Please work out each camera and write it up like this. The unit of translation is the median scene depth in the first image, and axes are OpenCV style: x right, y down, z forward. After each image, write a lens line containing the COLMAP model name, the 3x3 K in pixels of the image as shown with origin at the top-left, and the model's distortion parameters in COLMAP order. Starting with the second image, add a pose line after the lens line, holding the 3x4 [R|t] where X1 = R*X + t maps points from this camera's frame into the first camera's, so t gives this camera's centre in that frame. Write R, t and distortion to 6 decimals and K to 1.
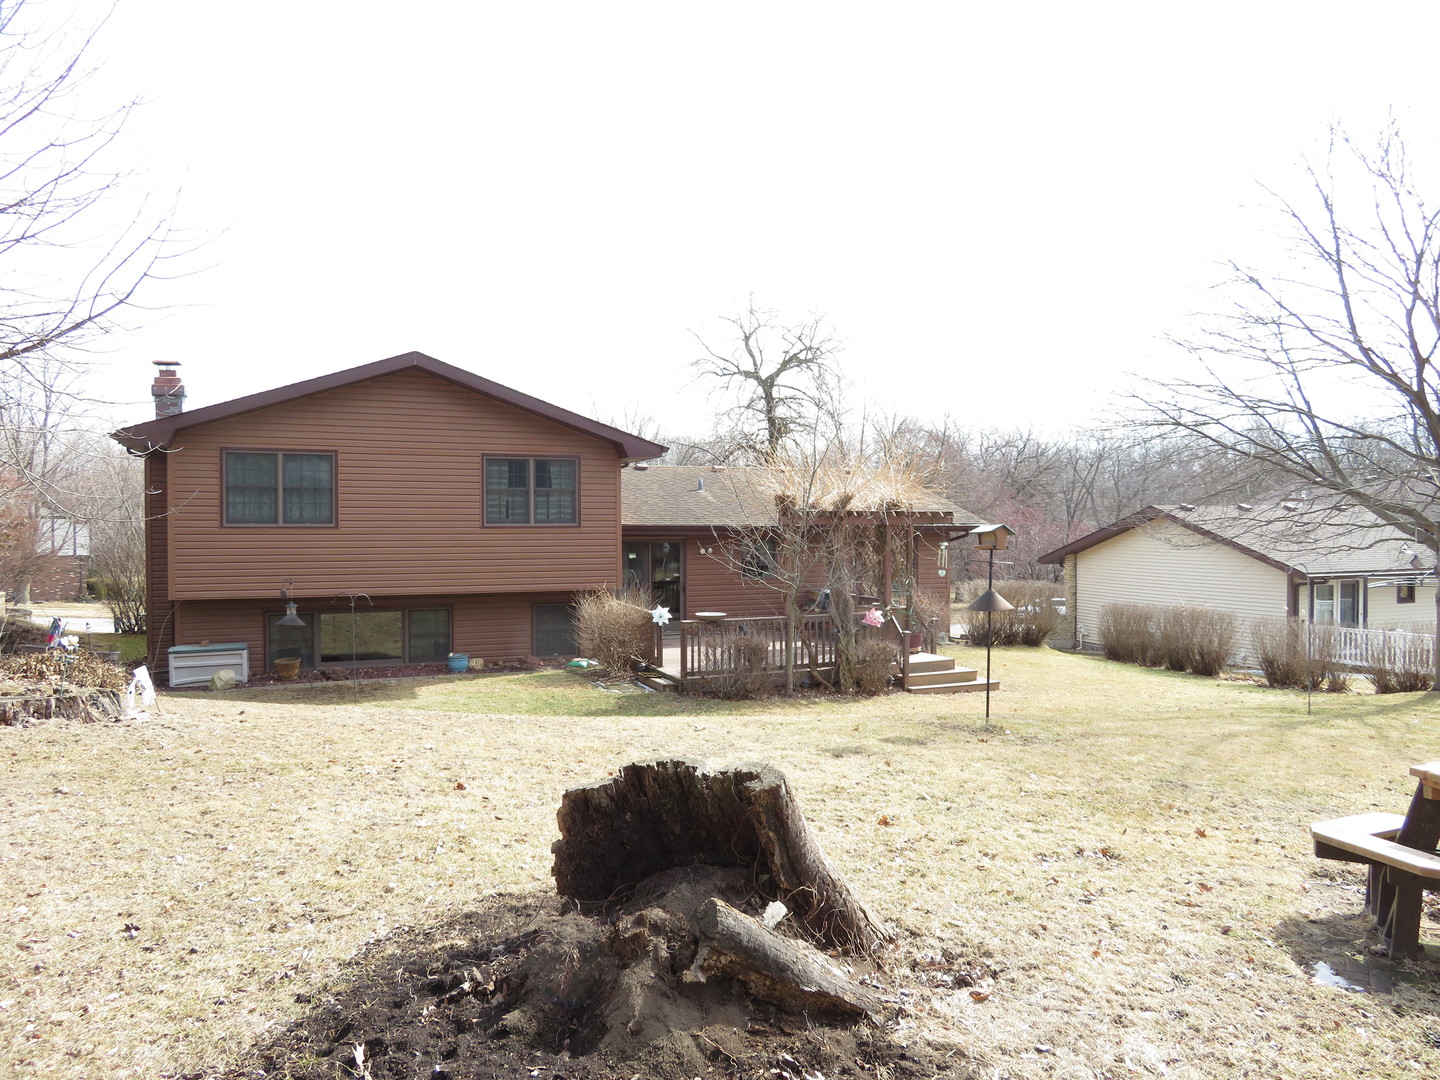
lens RADIAL K [[1036.0, 0, 721.0], [0, 1036.0, 537.7], [0, 0, 1]] dist [-0.012461, -0.002769]
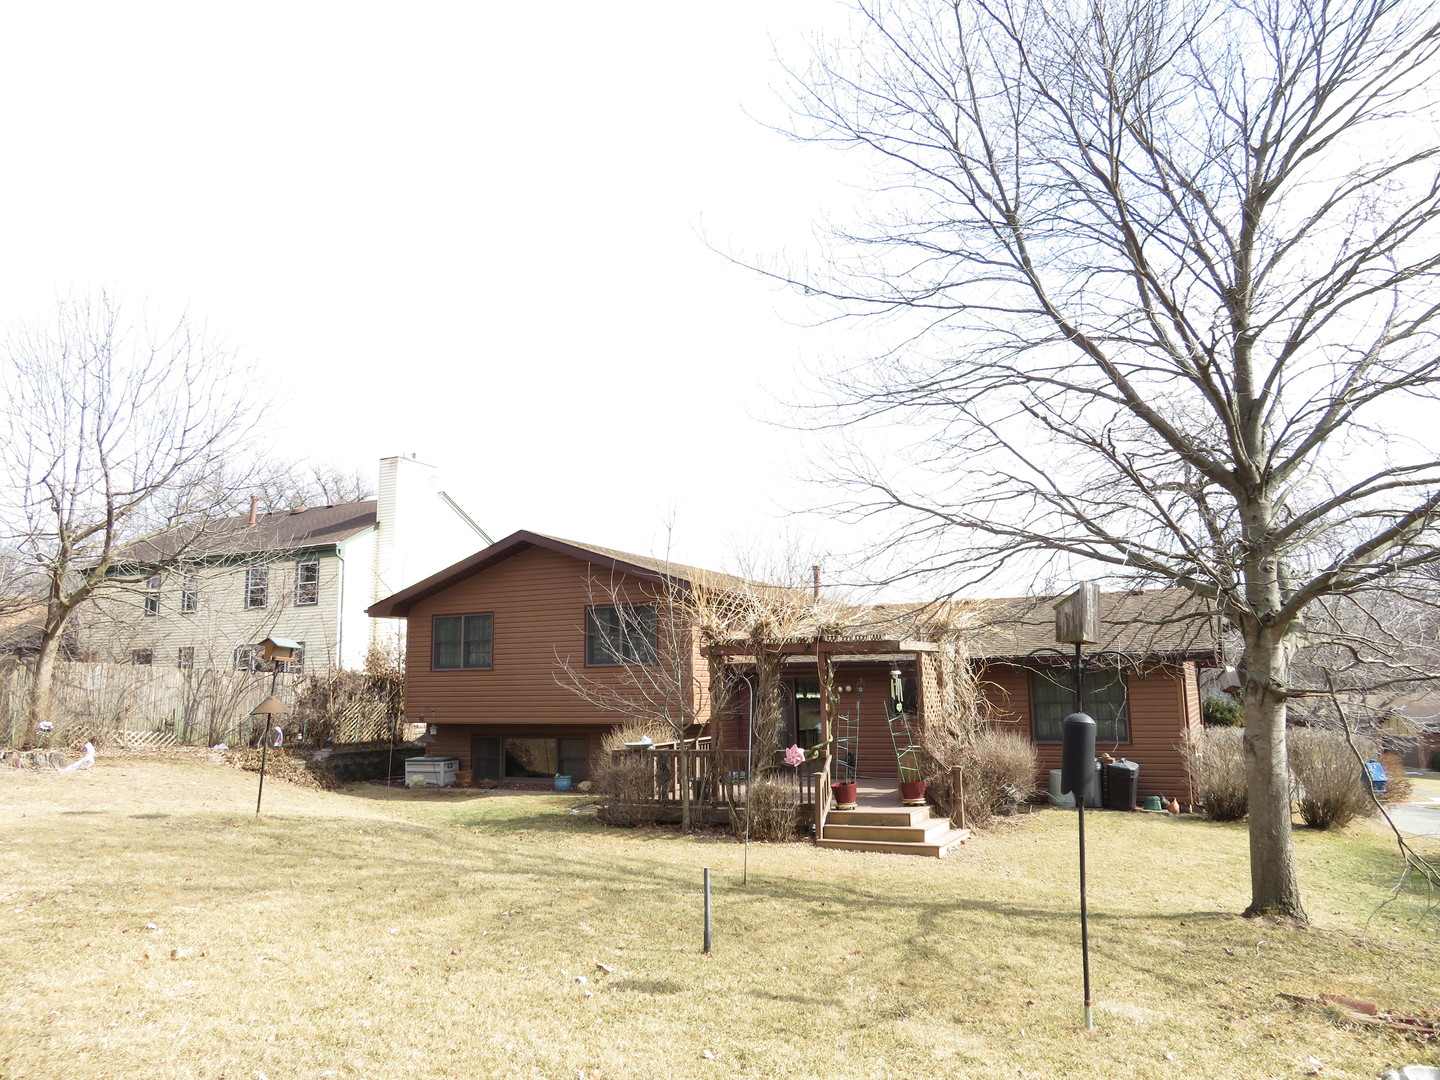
lens RADIAL K [[1036.0, 0, 720.8], [0, 1036.0, 544.2], [0, 0, 1]] dist [-0.012461, -0.002769]
pose [[0.671872, -0.113049, -0.731989, 0.794712], [0.005439, 0.989010, -0.147751, 0.027176], [0.740647, 0.095288, 0.665103, 0.329307]]
